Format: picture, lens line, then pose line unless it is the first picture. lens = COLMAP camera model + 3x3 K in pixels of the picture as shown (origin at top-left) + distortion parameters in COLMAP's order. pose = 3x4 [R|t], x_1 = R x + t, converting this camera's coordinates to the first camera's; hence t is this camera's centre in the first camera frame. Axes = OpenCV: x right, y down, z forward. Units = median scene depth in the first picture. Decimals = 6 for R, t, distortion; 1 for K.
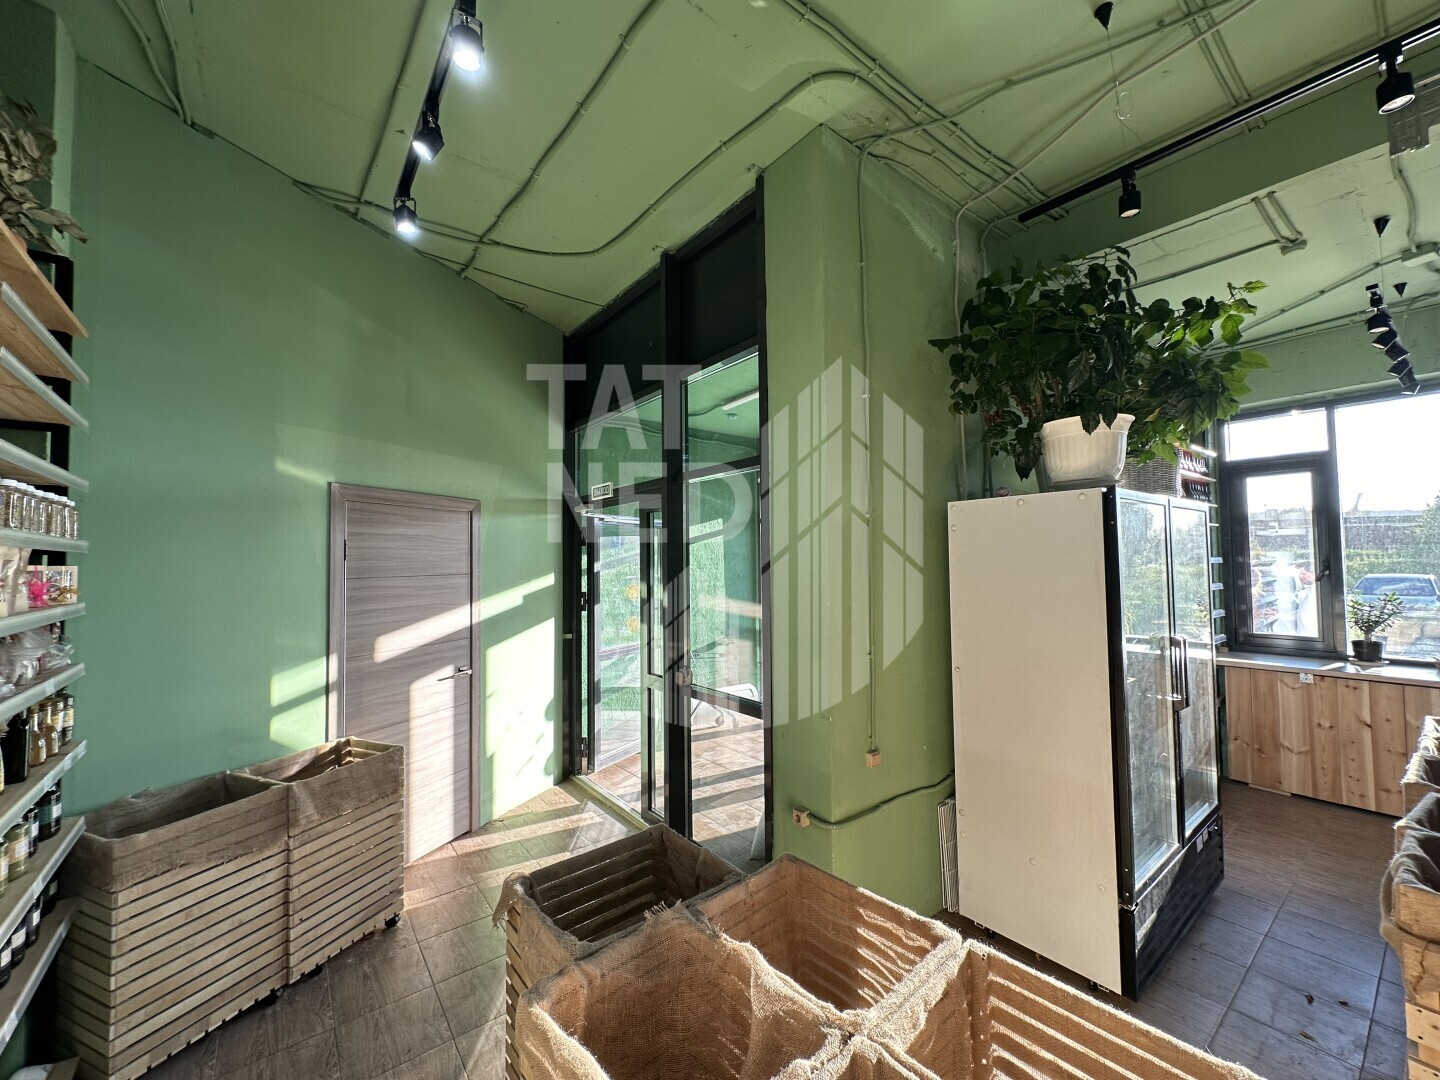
lens RADIAL K [[571.4, 0, 718.9], [0, 571.4, 541.9], [0, 0, 1]] dist [0.000223, 0.000253]
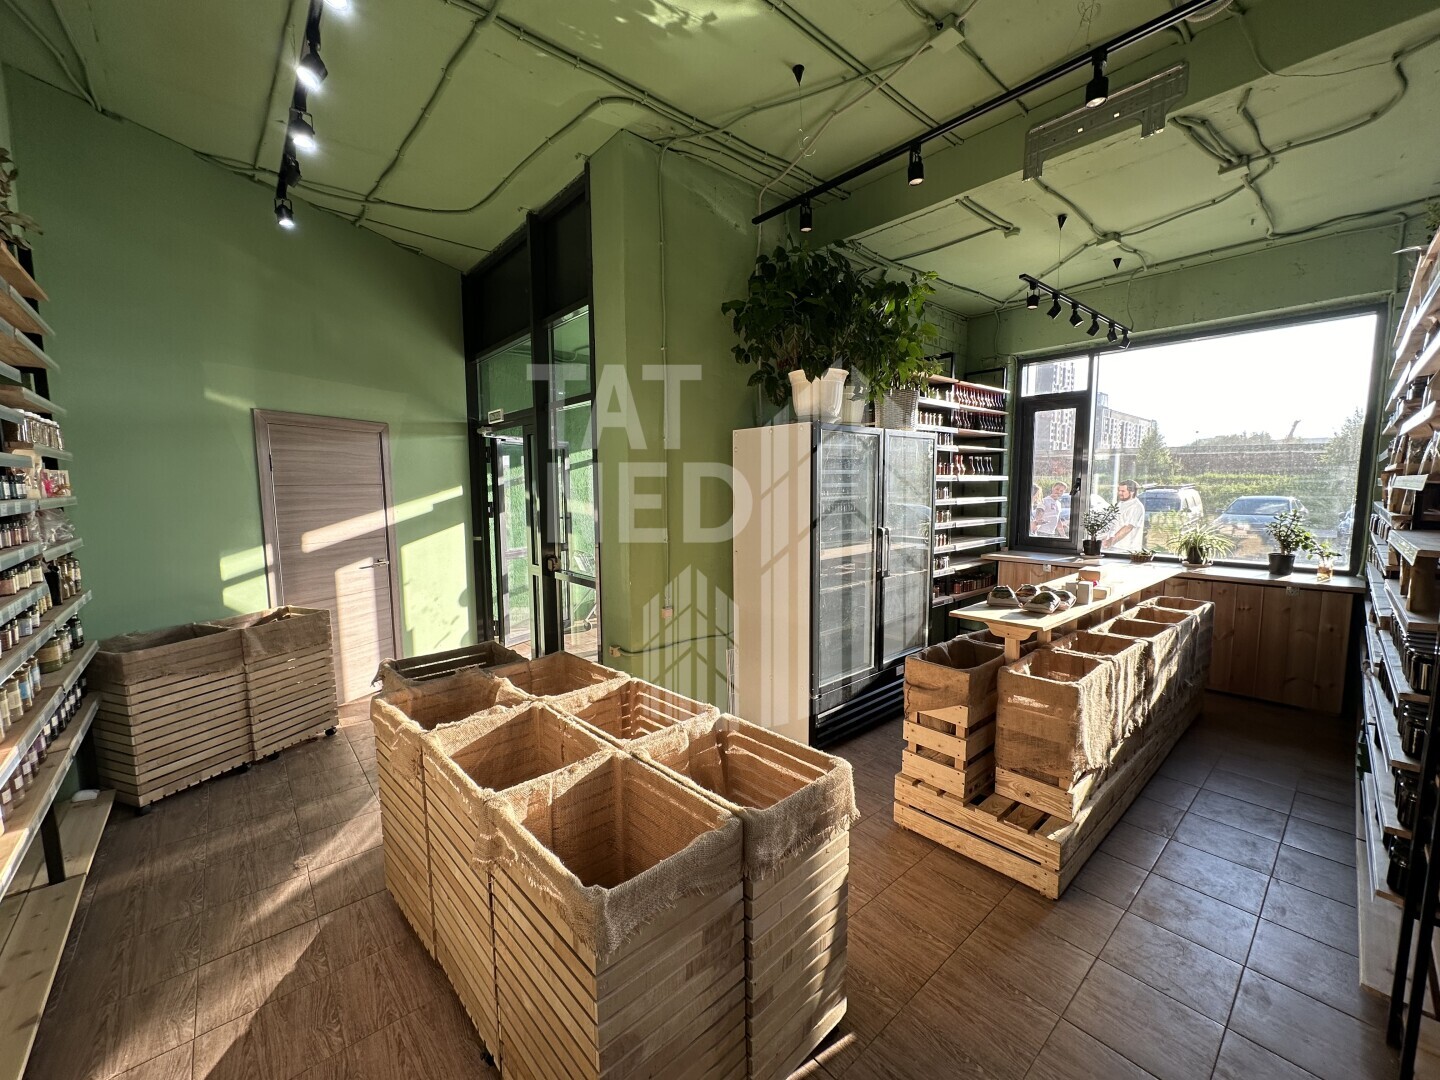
lens RADIAL K [[571.4, 0, 718.9], [0, 571.4, 541.9], [0, 0, 1]] dist [0.000223, 0.000253]
pose [[0.998418, -0.000161, 0.056231, 0.284654], [-0.007441, 0.990824, 0.134954, 0.009514], [-0.055736, -0.135159, 0.989255, -0.355725]]
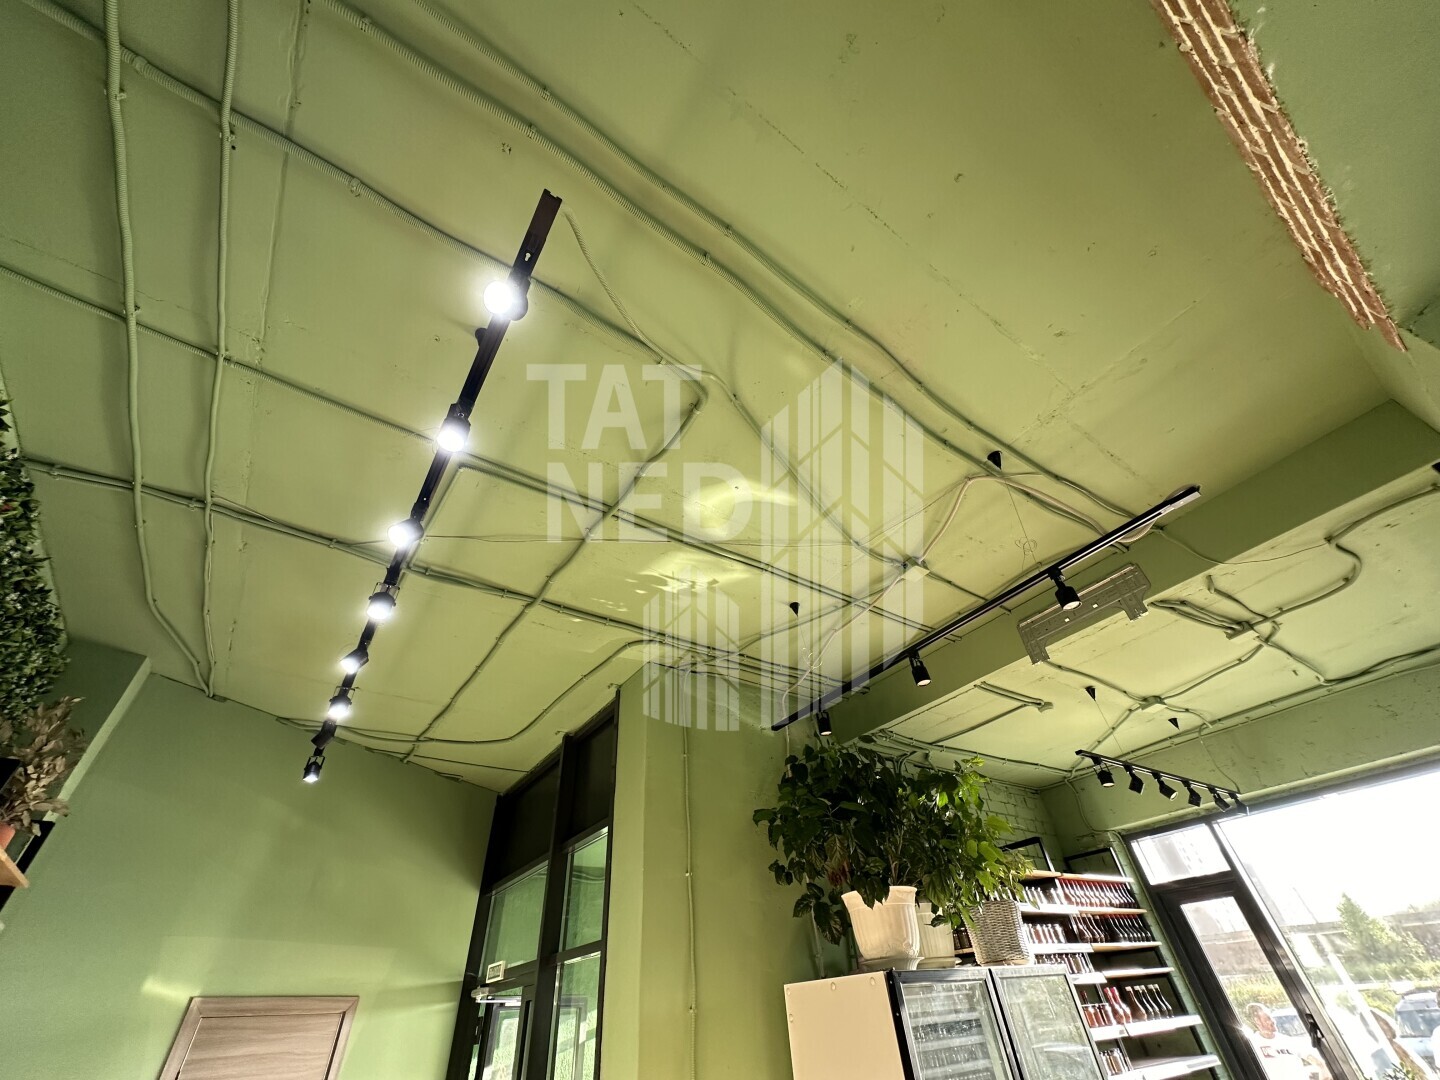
lens RADIAL K [[571.4, 0, 718.9], [0, 571.4, 541.9], [0, 0, 1]] dist [0.000223, 0.000253]
pose [[0.997113, -0.075120, -0.011084, 0.347137], [0.052427, 0.786659, -0.615158, -0.067852], [0.054930, 0.612801, 0.788326, -0.269516]]
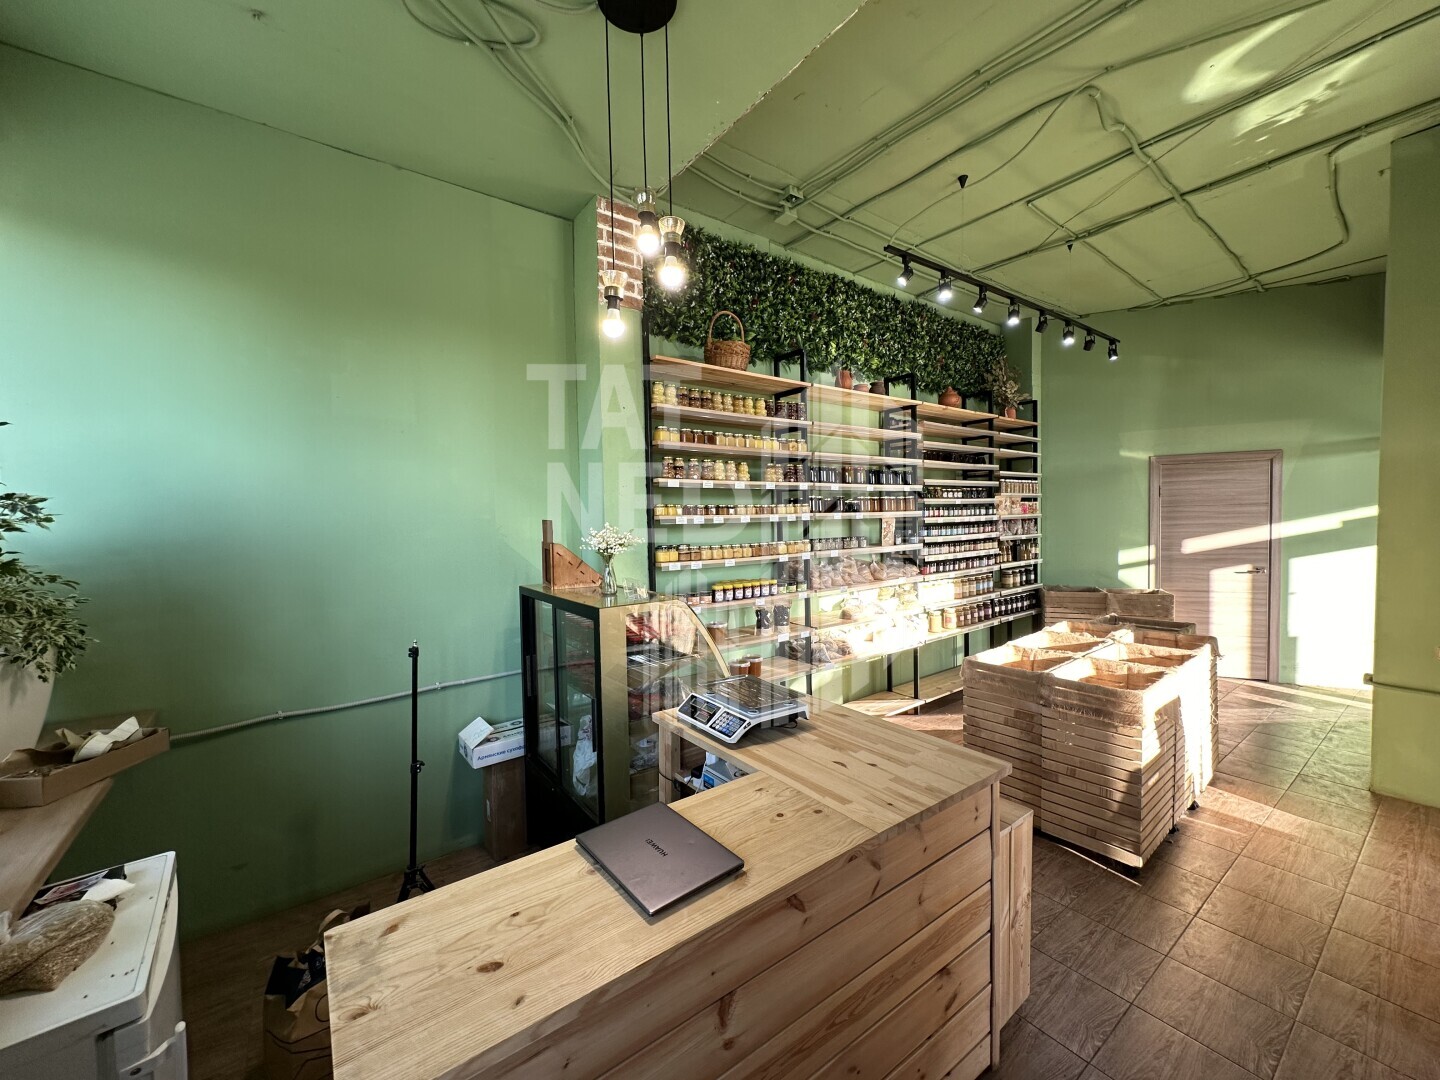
lens RADIAL K [[571.4, 0, 718.9], [0, 571.4, 541.9], [0, 0, 1]] dist [0.000223, 0.000253]
pose [[-0.024458, 0.058749, -0.997973, 1.338993], [0.055023, 0.996838, 0.057333, -0.007784], [0.998185, -0.053509, -0.027613, -0.433606]]
